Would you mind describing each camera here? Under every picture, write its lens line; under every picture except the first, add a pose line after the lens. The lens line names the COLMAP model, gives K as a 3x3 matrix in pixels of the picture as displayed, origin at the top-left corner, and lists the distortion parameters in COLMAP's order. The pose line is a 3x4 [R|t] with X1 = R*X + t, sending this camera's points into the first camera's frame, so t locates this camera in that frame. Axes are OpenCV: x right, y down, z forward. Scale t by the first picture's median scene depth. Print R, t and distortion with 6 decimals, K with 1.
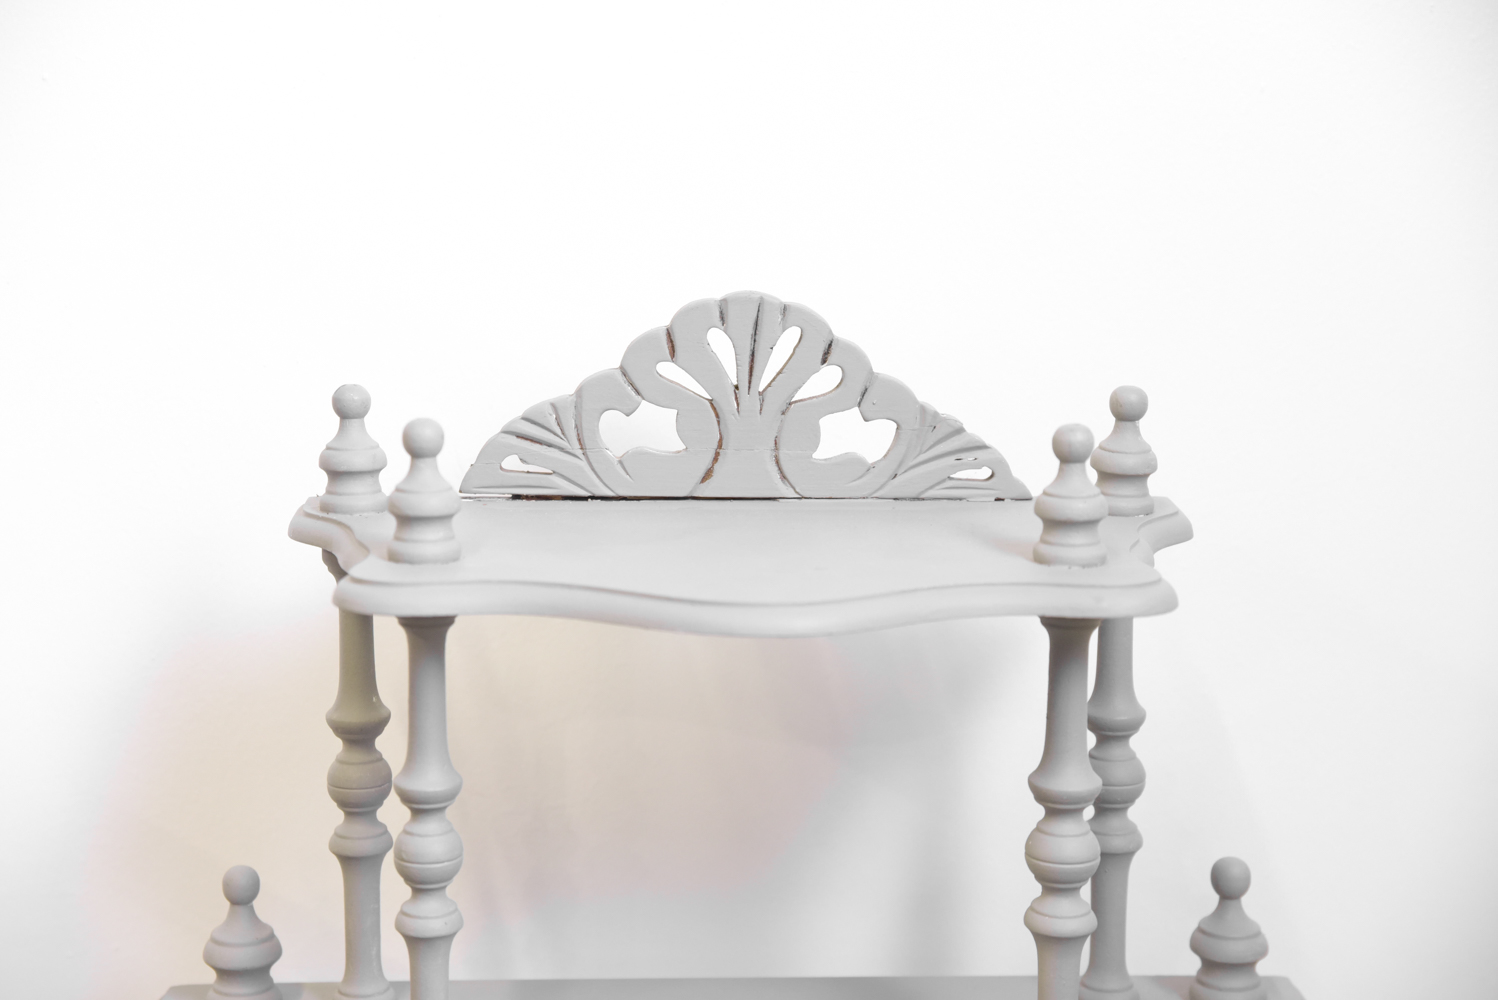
lens RADIAL K [[3027.1, 0, 749.0], [0, 3027.1, 500.0], [0, 0, 1]] dist [0.073089, 0.070621]
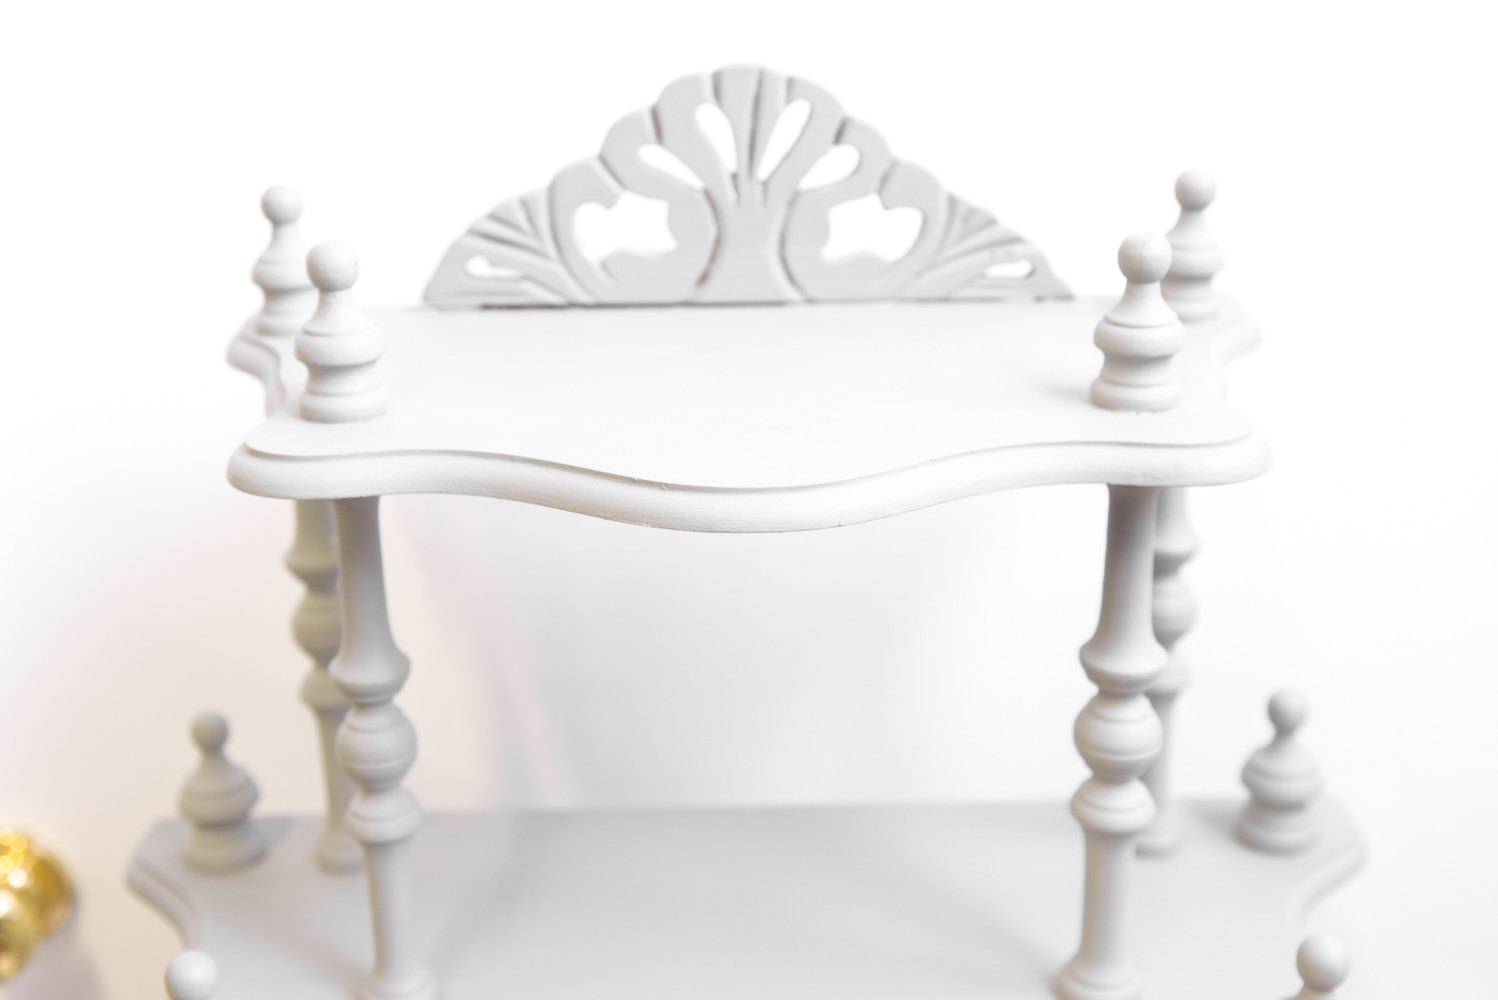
lens RADIAL K [[1950.4, 0, 749.0], [0, 1950.4, 500.0], [0, 0, 1]] dist [-0.228764, 0.940990]
pose [[0.999365, -0.010467, -0.034060, 0.017833], [0.016297, 0.984311, 0.175688, -0.043374], [0.031687, -0.176131, 0.983857, 0.443190]]
